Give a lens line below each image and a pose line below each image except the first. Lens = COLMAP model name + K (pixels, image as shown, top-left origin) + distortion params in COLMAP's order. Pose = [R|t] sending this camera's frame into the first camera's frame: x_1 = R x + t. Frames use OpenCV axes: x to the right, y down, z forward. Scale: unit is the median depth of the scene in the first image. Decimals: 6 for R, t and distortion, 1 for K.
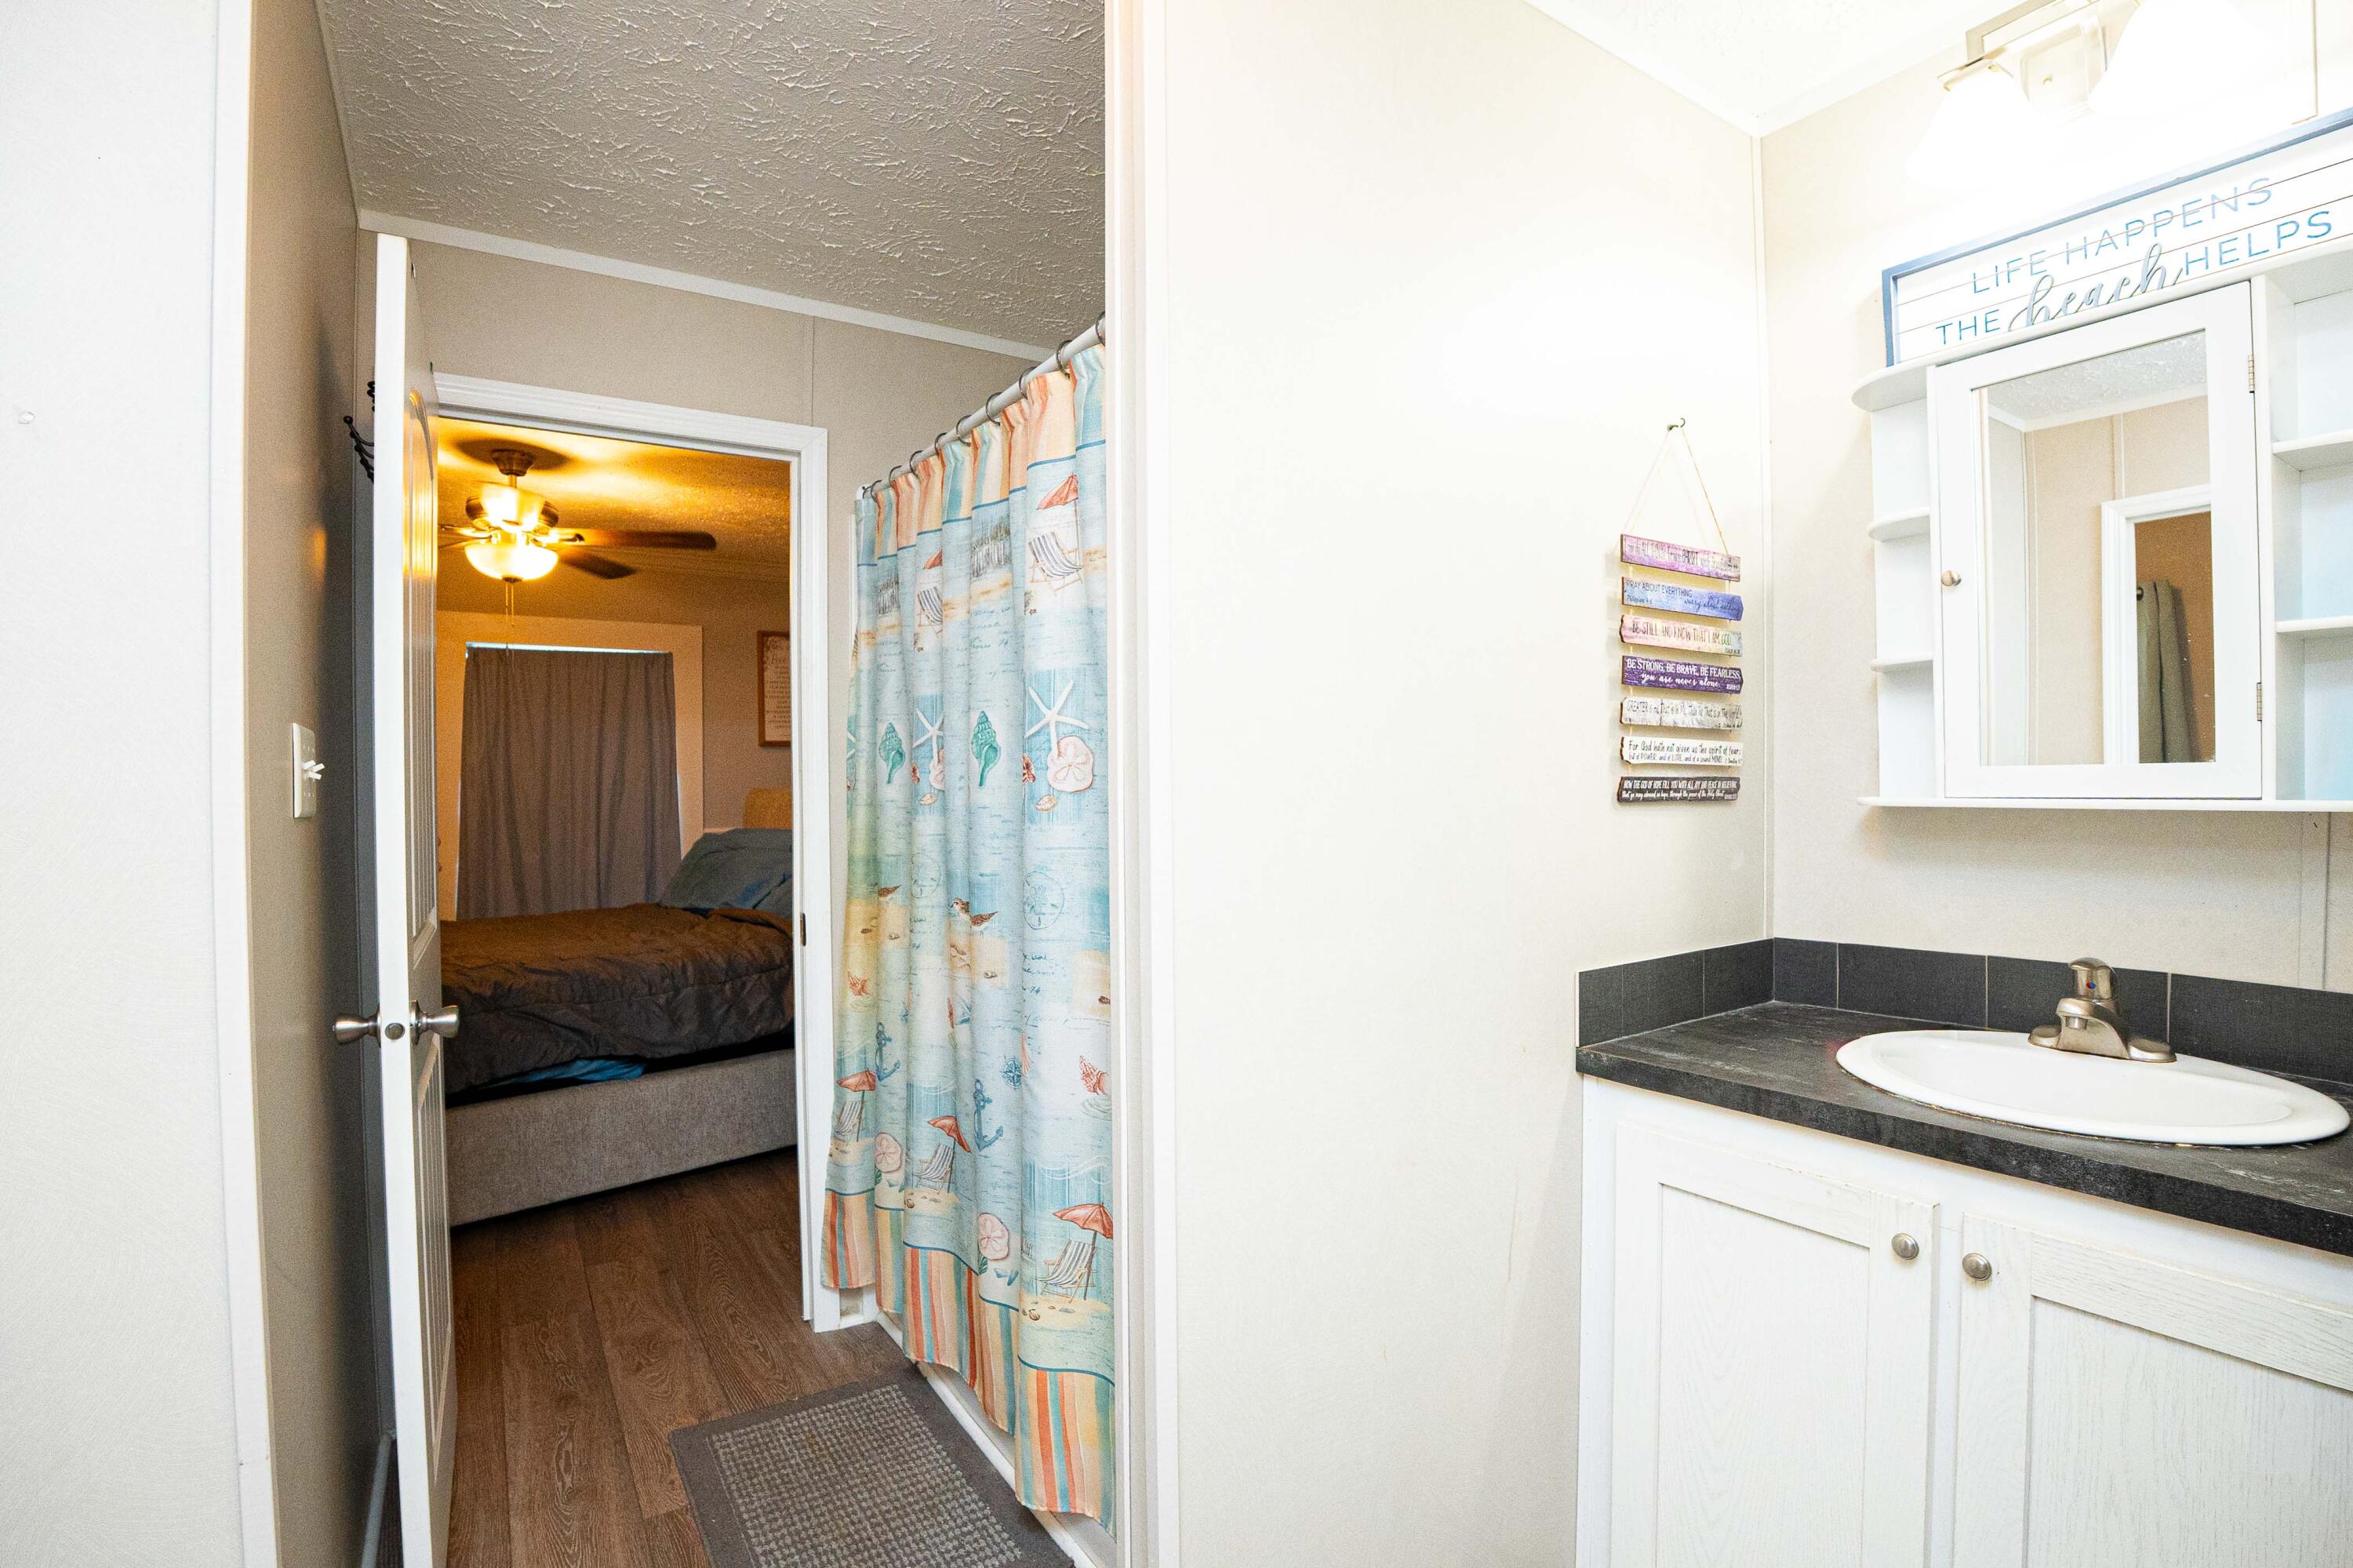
lens RADIAL K [[1081.8, 0, 1170.4], [0, 1081.8, 794.6], [0, 0, 1]] dist [-0.073283, 0.017239]
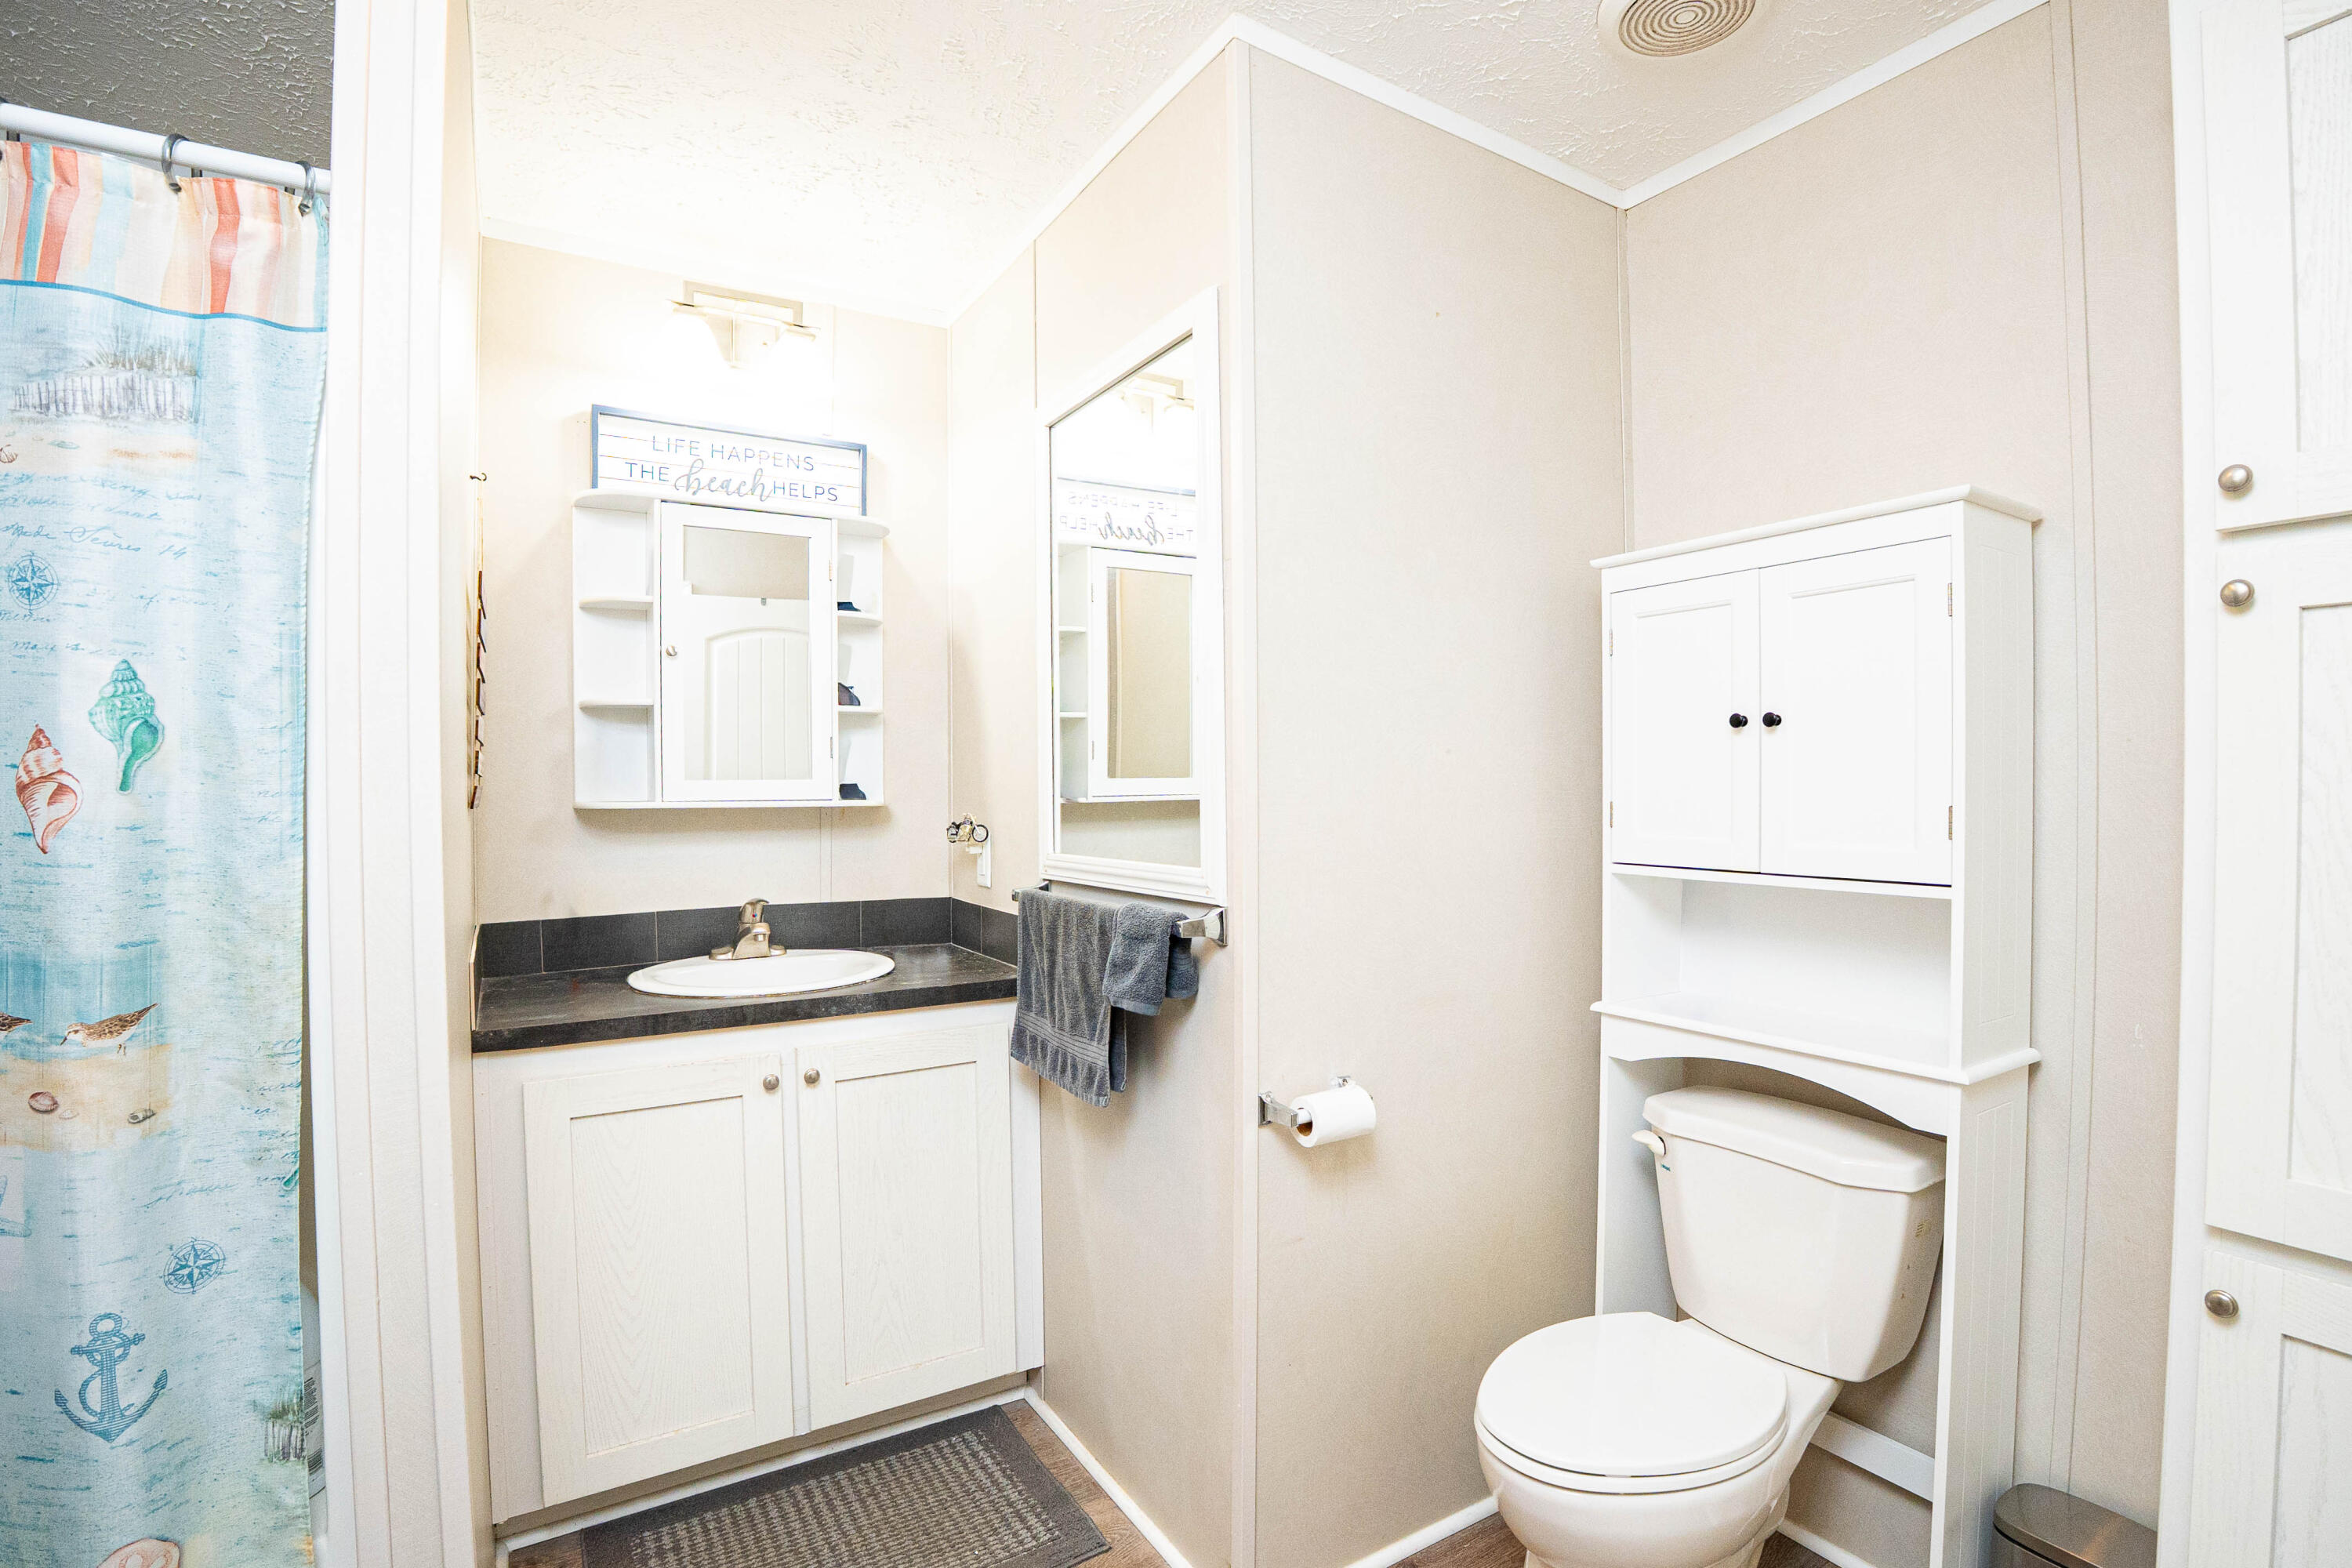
lens RADIAL K [[1081.3, 0, 1169.9], [0, 1081.3, 794.6], [0, 0, 1]] dist [-0.073283, 0.017239]
pose [[0.024972, 0.004482, 0.999678, -0.712034], [0.010494, 0.999934, -0.004745, 0.007114], [-0.999633, 0.010609, 0.024923, 0.267620]]
